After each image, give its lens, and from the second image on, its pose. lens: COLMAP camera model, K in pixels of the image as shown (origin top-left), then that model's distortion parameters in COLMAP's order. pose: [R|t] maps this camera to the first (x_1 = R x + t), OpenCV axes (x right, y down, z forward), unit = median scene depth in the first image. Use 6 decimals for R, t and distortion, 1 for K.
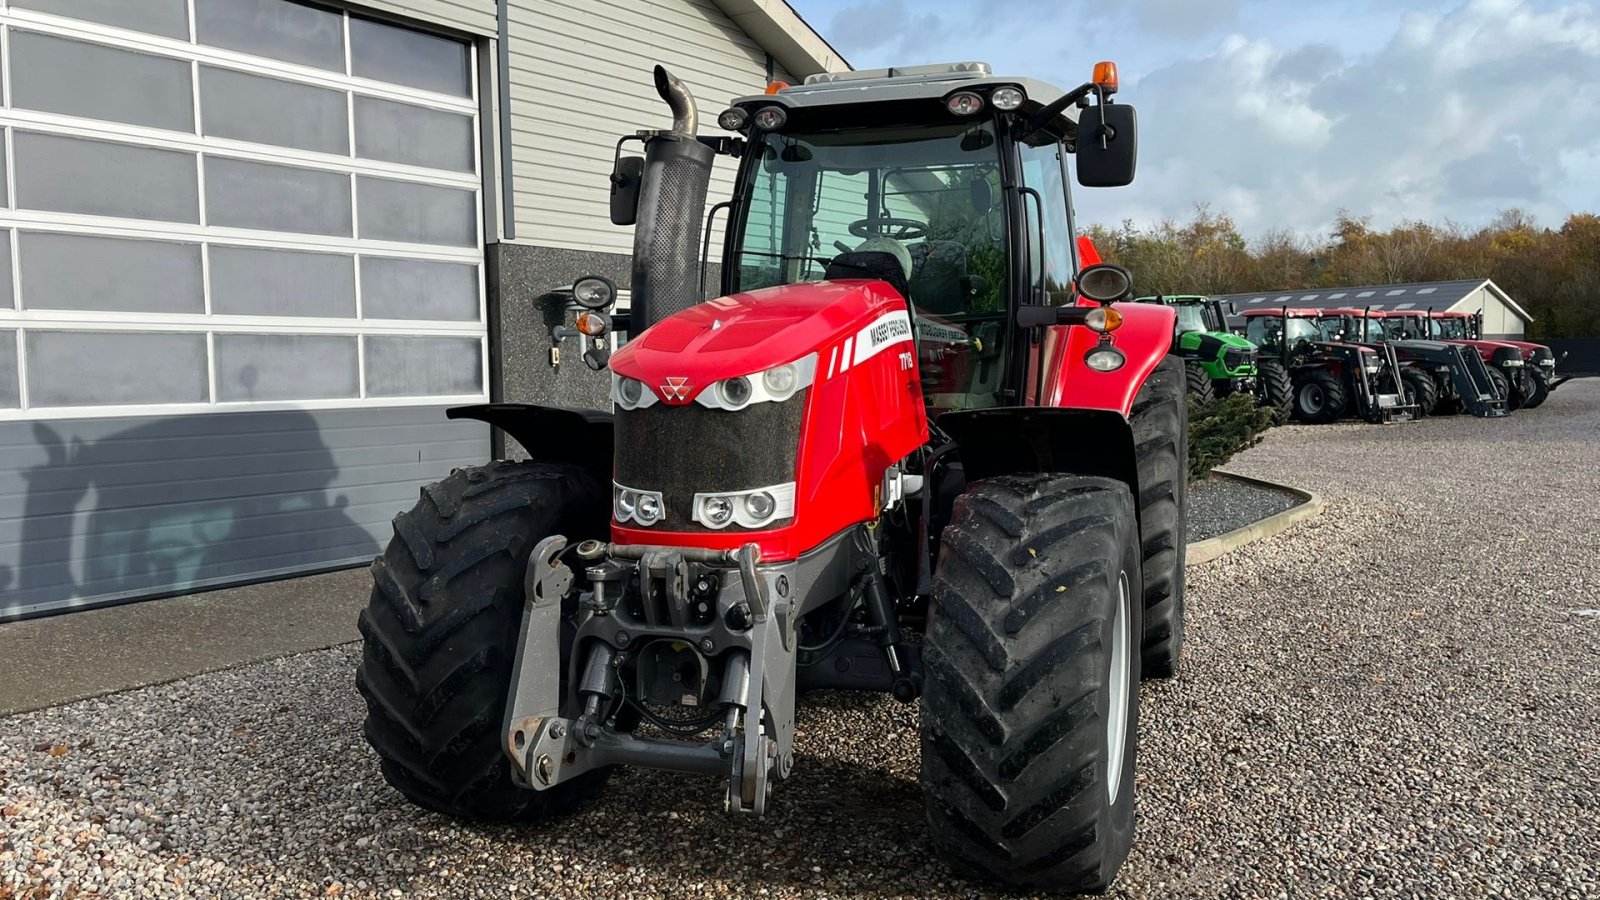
lens RADIAL K [[1303.4, 0, 778.2], [0, 1303.4, 461.0], [0, 0, 1]] dist [0.052699, -0.046351]
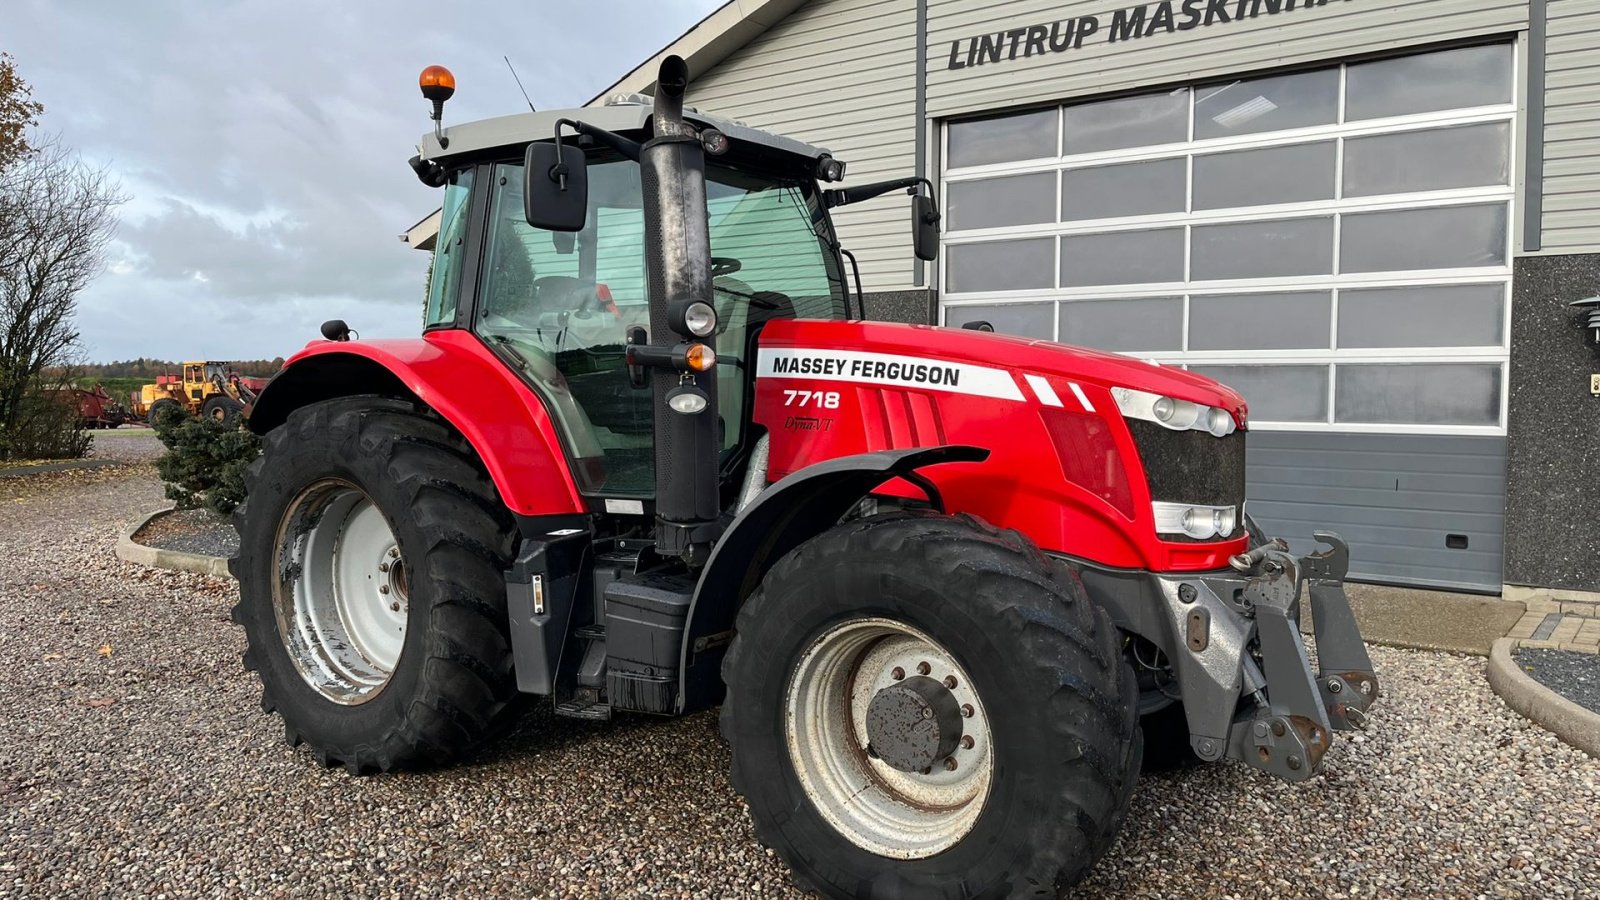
lens RADIAL K [[1208.2, 0, 805.9], [0, 1208.2, 448.0], [0, 0, 1]] dist [0.065696, -0.078510]
pose [[0.005601, 0.062153, -0.998051, 1.097147], [-0.078217, 0.995036, 0.061526, -0.090246], [0.996921, 0.077719, 0.010434, 0.919283]]
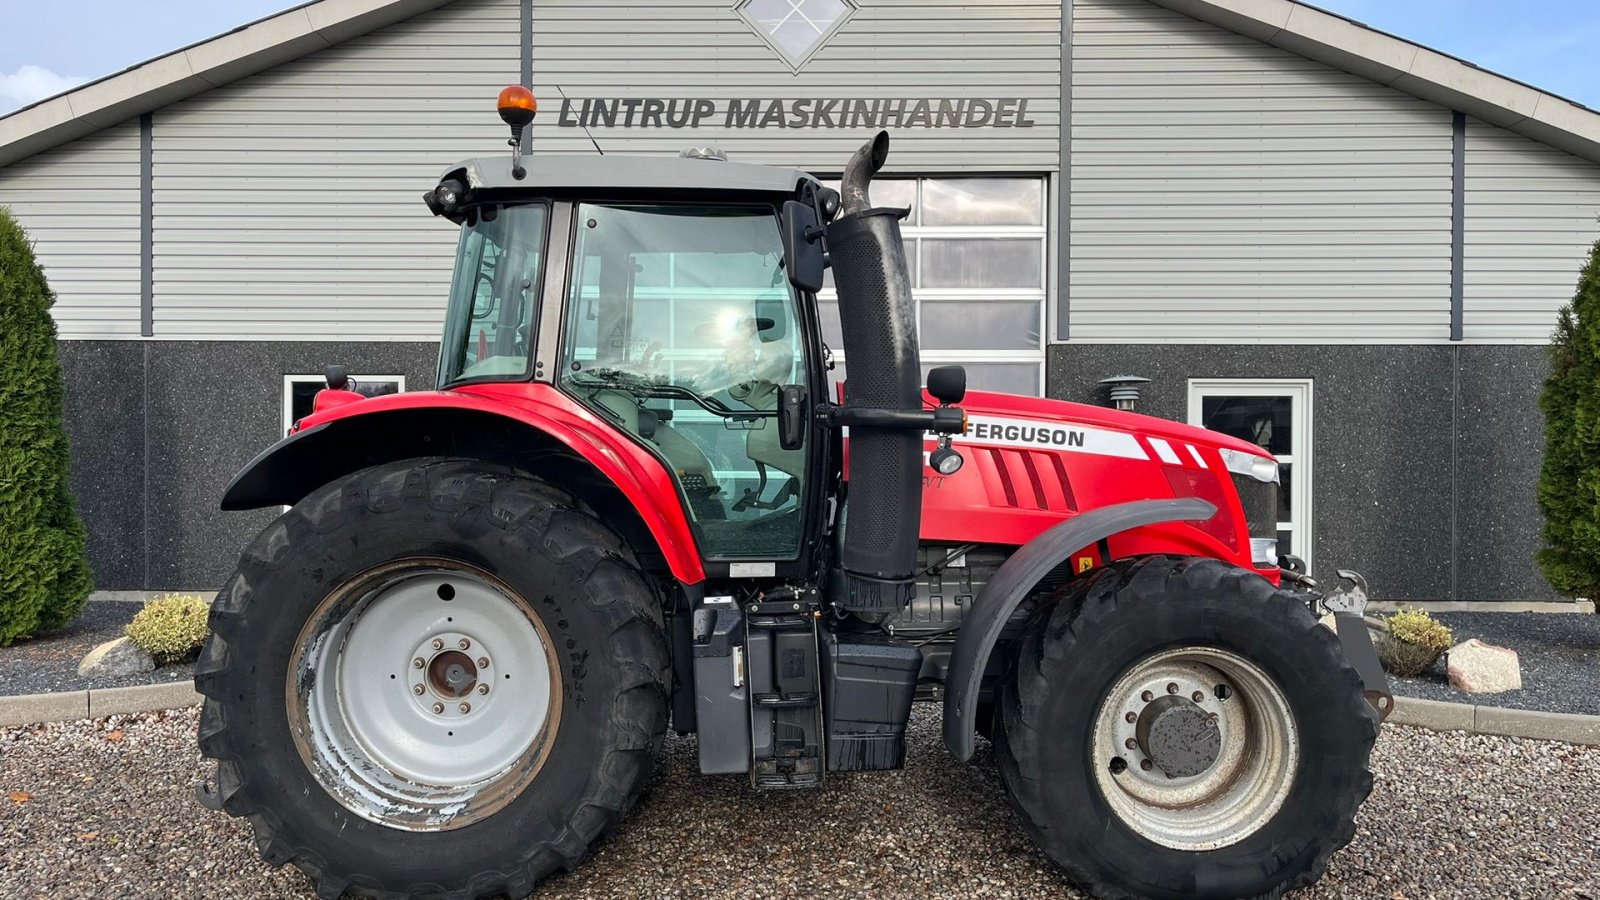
lens RADIAL K [[1208.2, 0, 788.2], [0, 1208.2, 455.0], [0, 0, 1]] dist [0.065696, -0.078510]
pose [[0.573994, 0.024431, -0.818495, 0.942015], [-0.073211, 0.997083, -0.021580, -0.049998], [0.815580, 0.072310, 0.574108, 0.352437]]
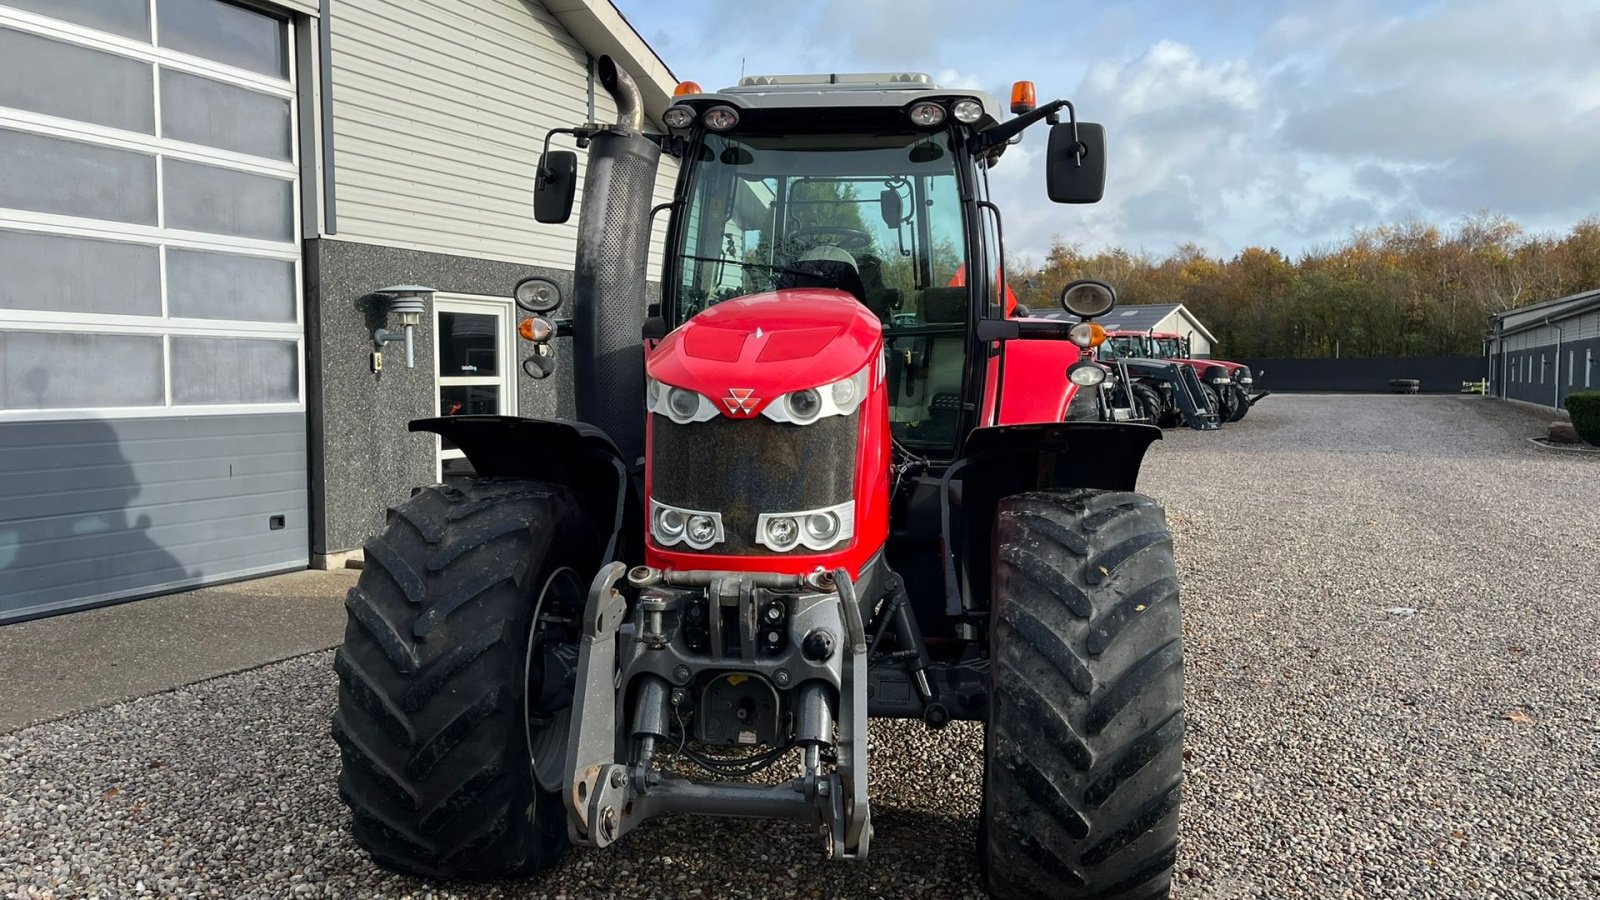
lens RADIAL K [[1303.4, 0, 790.5], [0, 1303.4, 448.1], [0, 0, 1]] dist [0.052699, -0.046351]
pose [[0.977356, 0.000135, 0.211604, -0.149914], [0.003581, 0.999846, -0.017179, -0.003783], [-0.211573, 0.017548, 0.977205, 0.054903]]
